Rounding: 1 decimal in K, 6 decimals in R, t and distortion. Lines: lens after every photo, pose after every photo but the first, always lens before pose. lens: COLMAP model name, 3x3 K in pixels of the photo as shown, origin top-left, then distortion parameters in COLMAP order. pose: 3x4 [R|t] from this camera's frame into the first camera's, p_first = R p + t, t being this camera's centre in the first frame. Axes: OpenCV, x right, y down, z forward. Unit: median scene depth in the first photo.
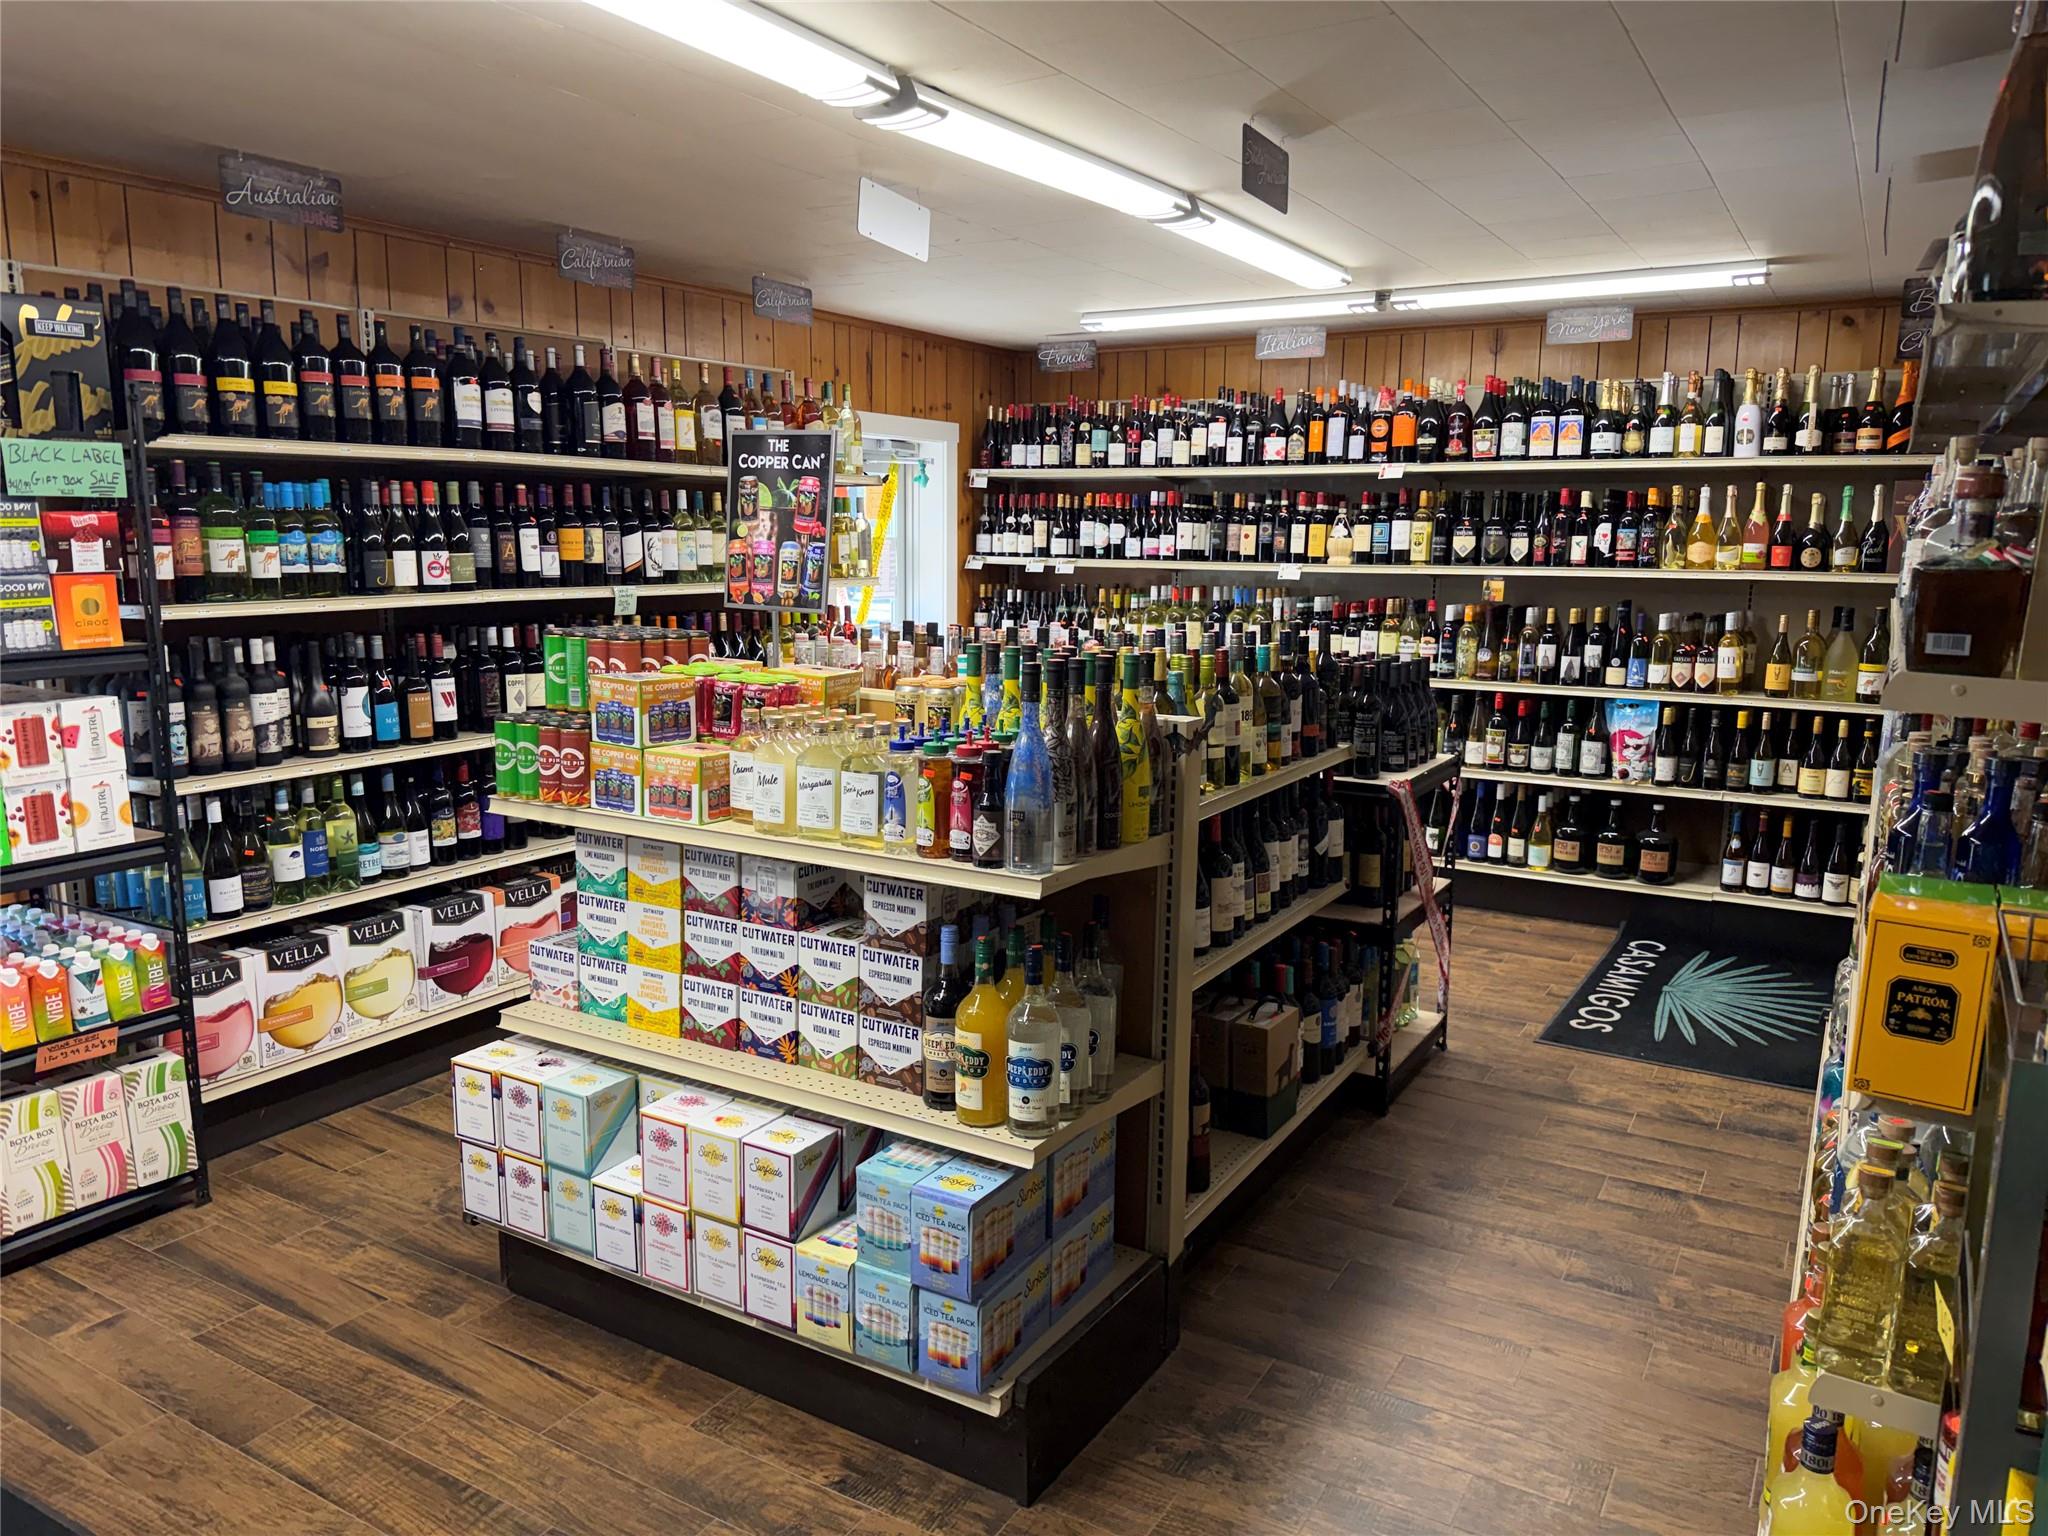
lens RADIAL K [[1452.8, 0, 1012.5], [0, 1452.8, 761.1], [0, 0, 1]] dist [0.008832, -0.005259]
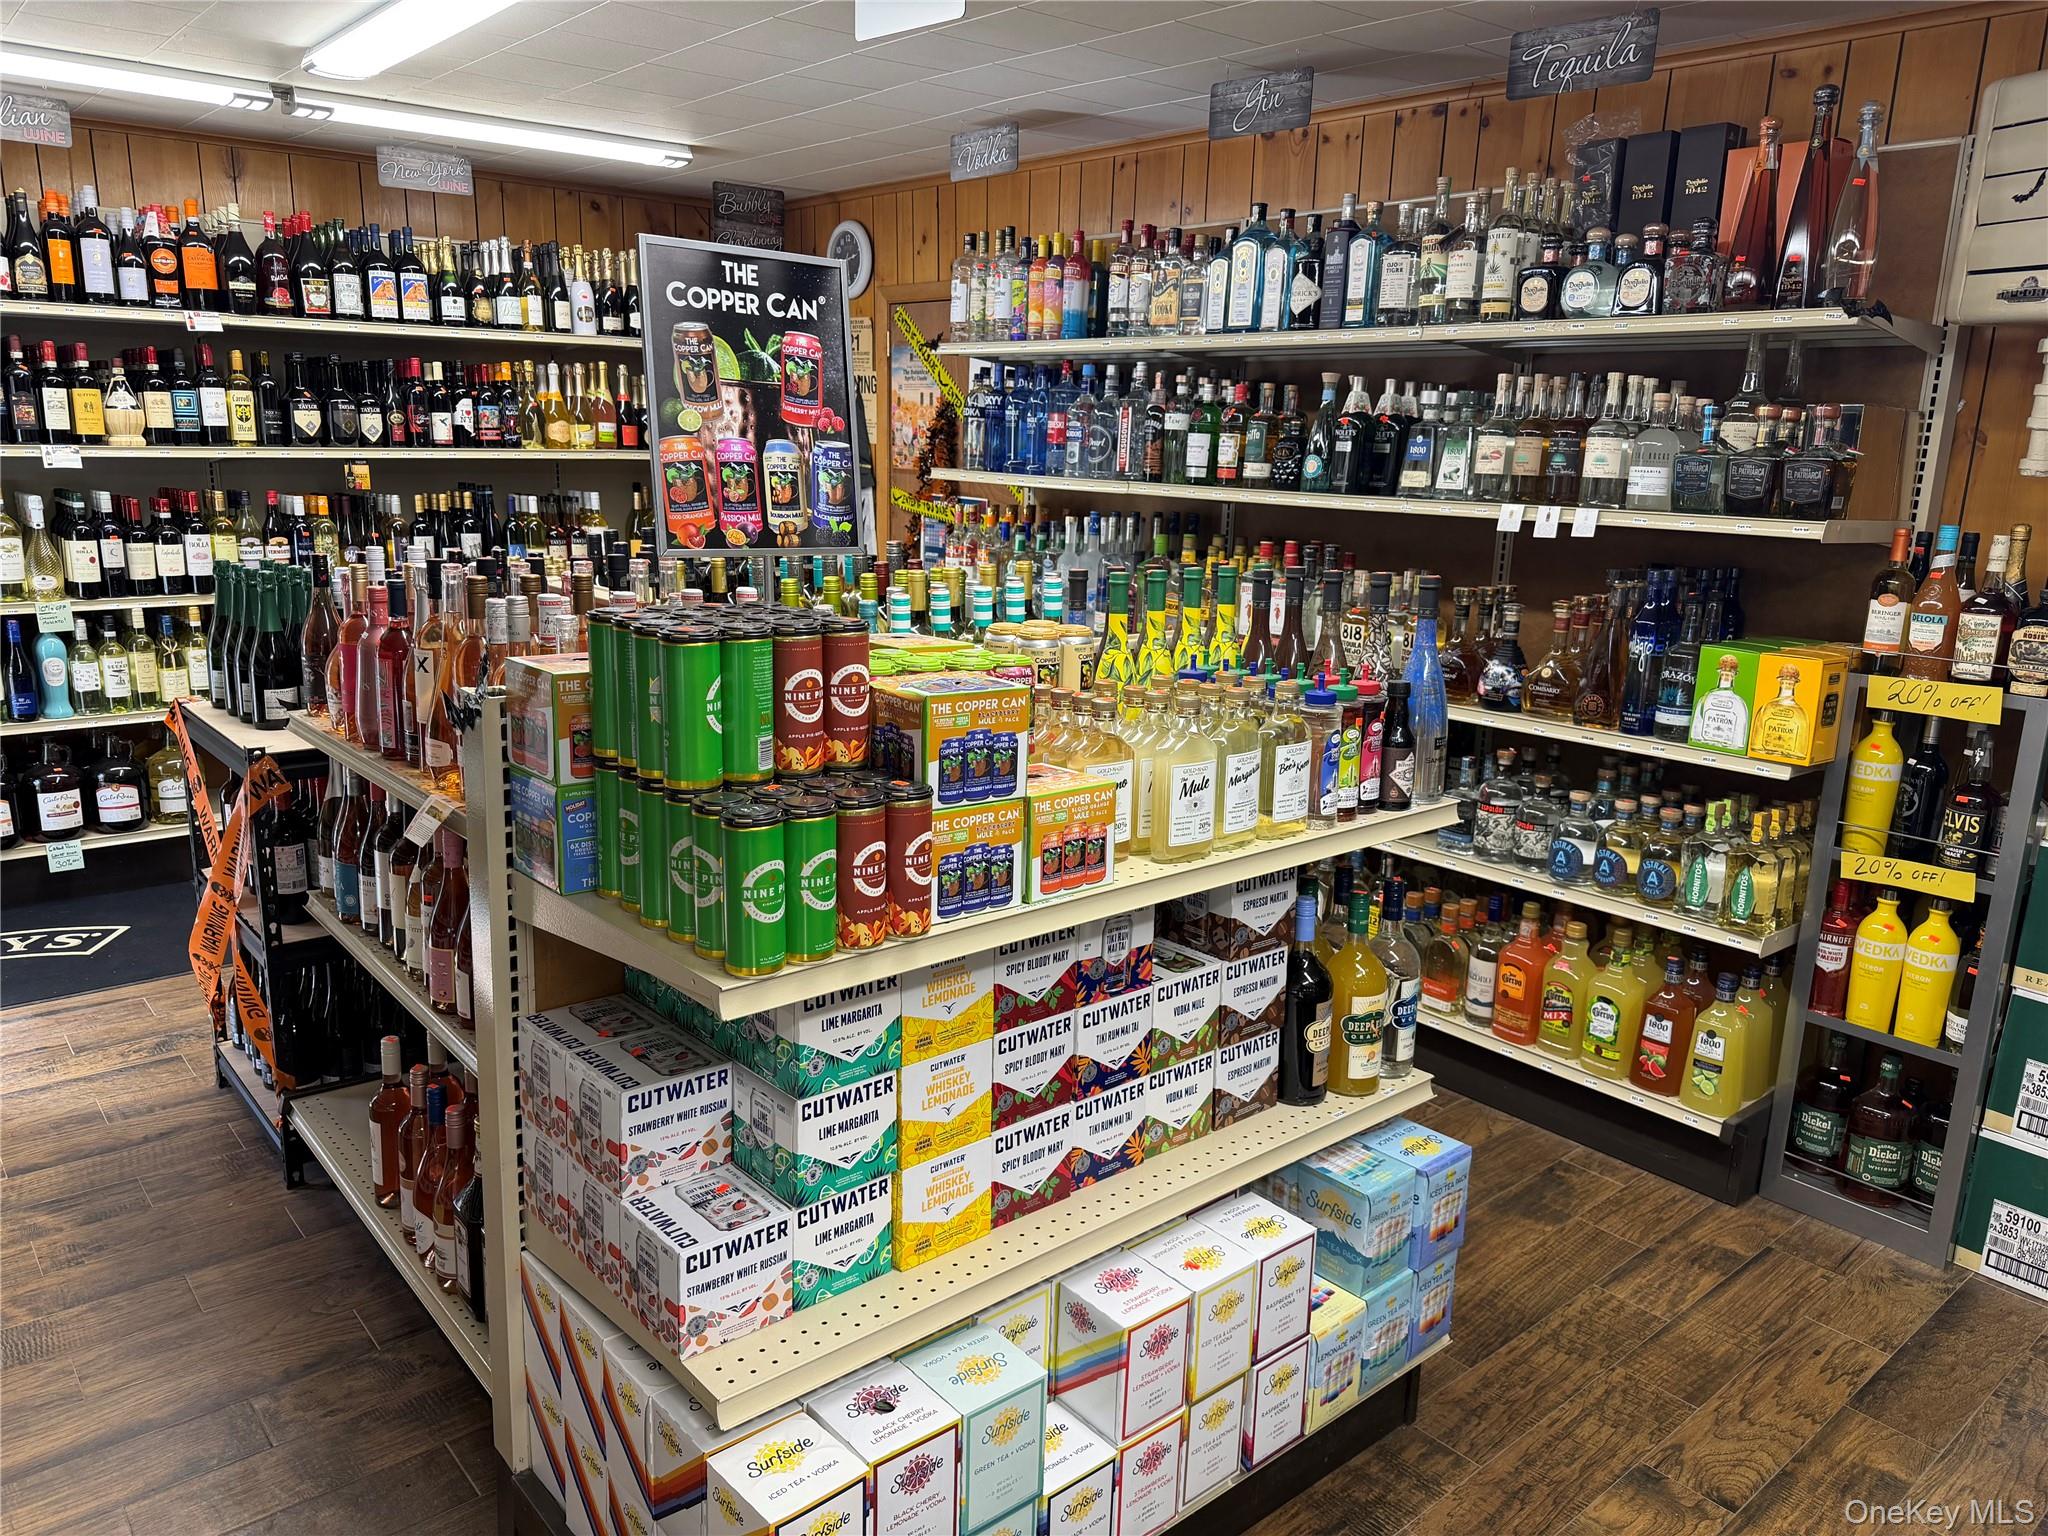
lens RADIAL K [[1452.8, 0, 1010.8], [0, 1452.8, 779.2], [0, 0, 1]] dist [0.008832, -0.005259]
pose [[0.322506, -0.223138, 0.919891, -0.382529], [0.127054, 0.973228, 0.191532, -0.062168], [-0.938002, 0.055105, 0.342223, 0.376810]]
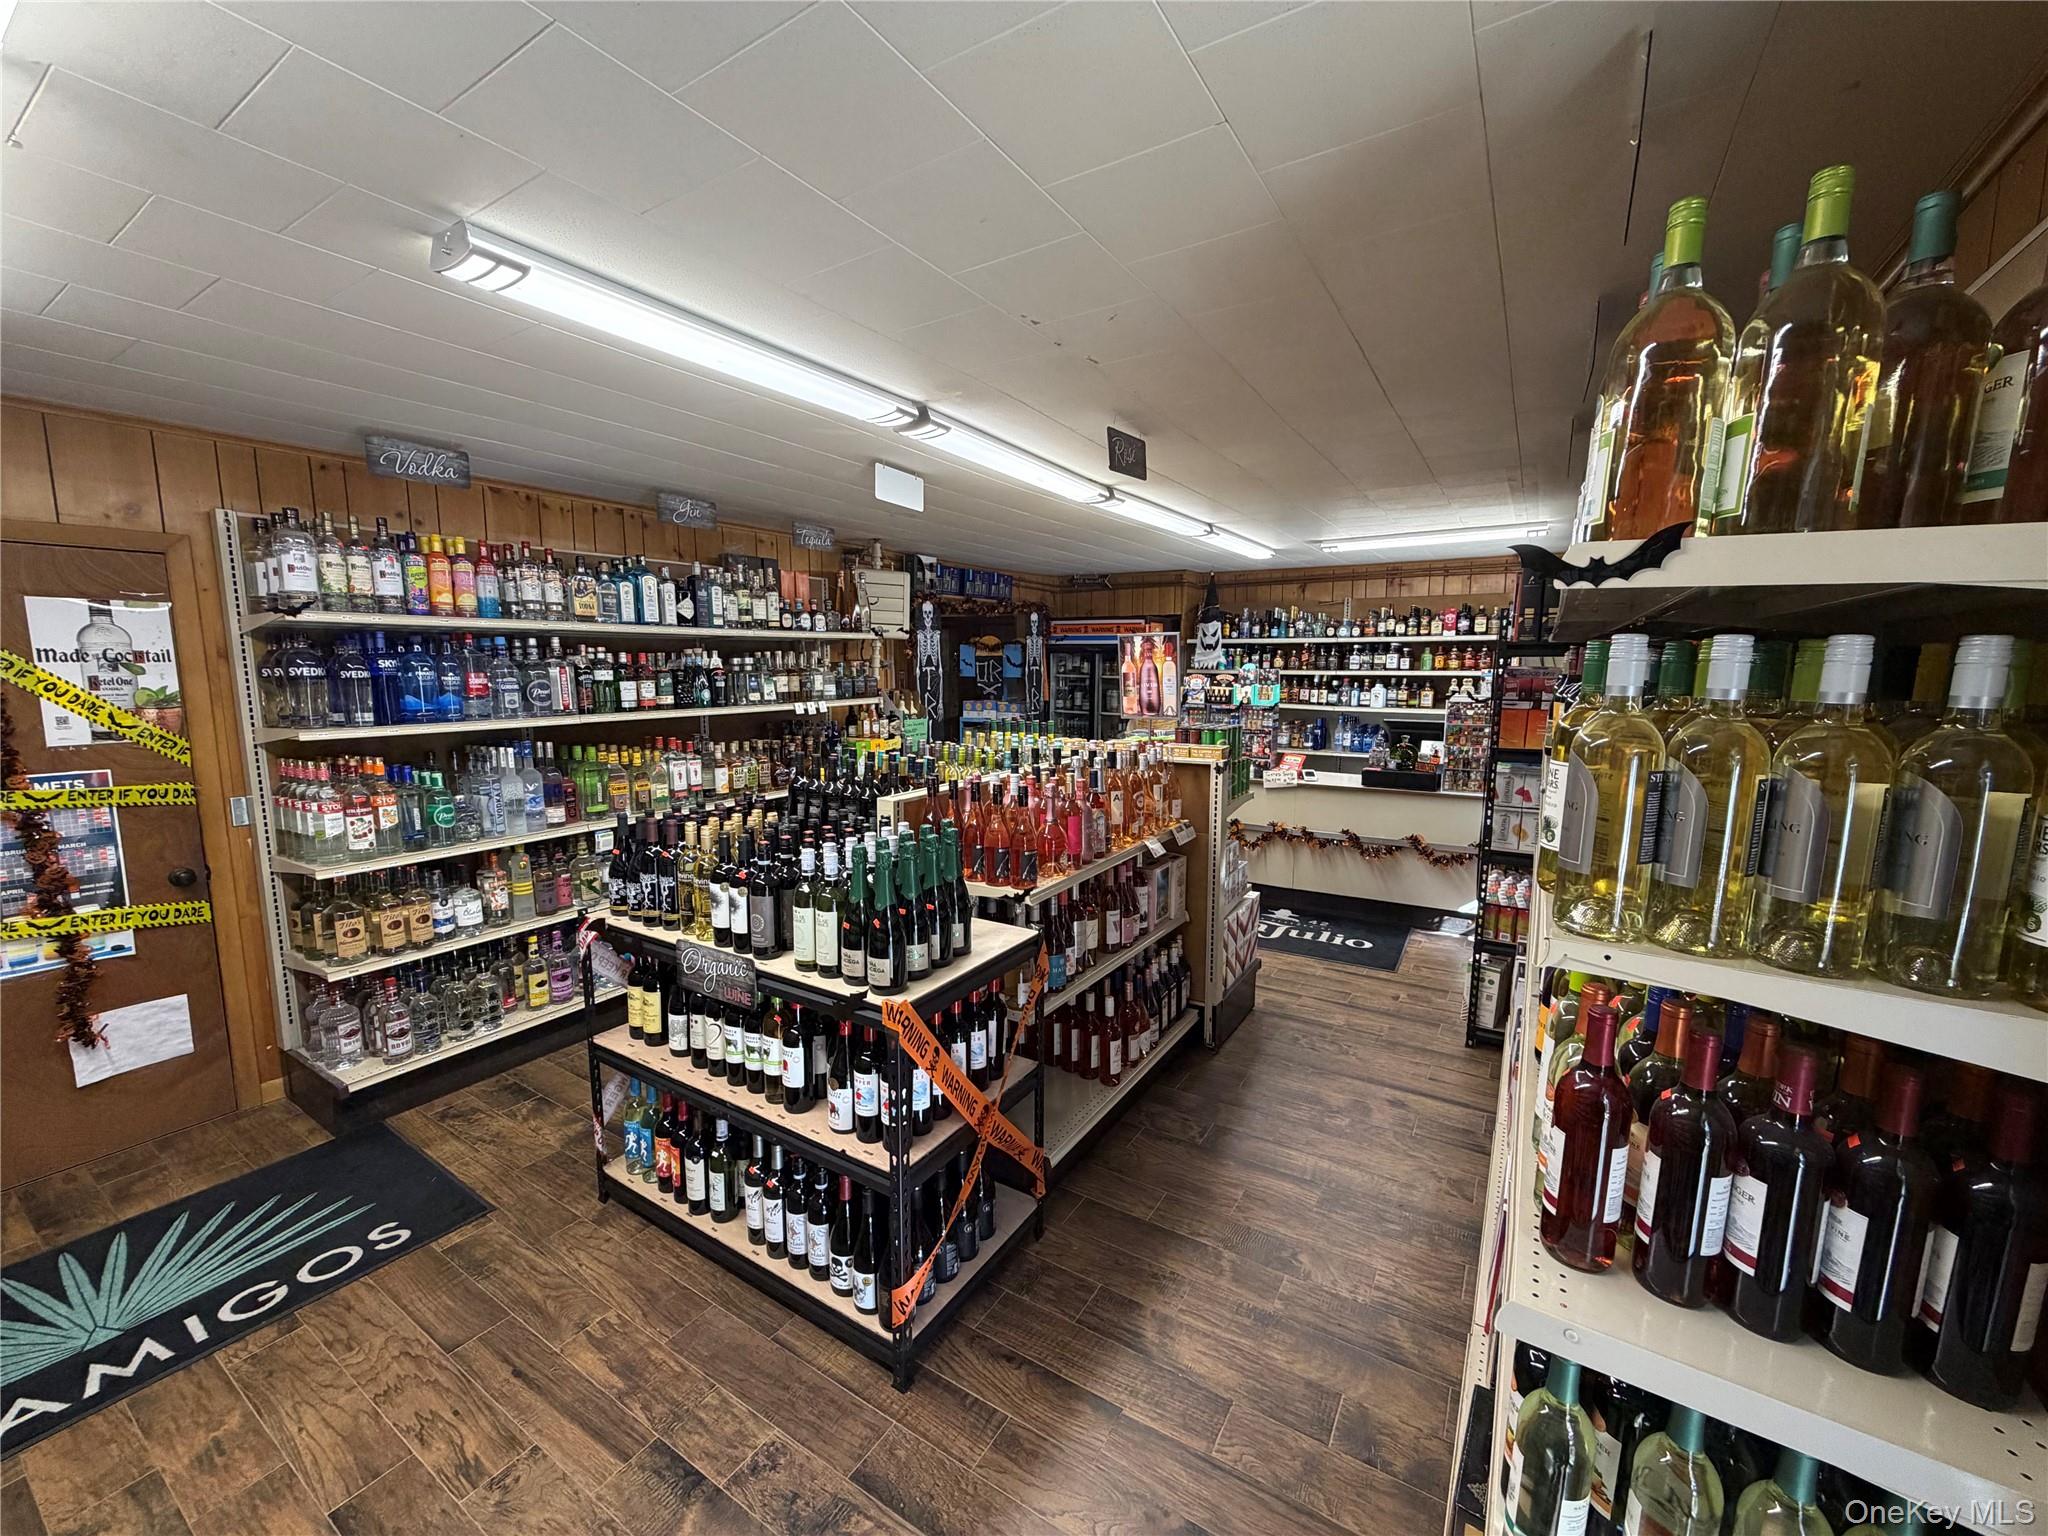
lens RADIAL K [[817.1, 0, 1022.3], [0, 817.1, 780.1], [0, 0, 1]] dist [-0.001067, -0.000042]
pose [[-0.999516, -0.012731, 0.028385, 0.242647], [-0.003703, 0.954632, 0.297764, -0.293013], [-0.030888, 0.297515, -0.954217, 1.693087]]
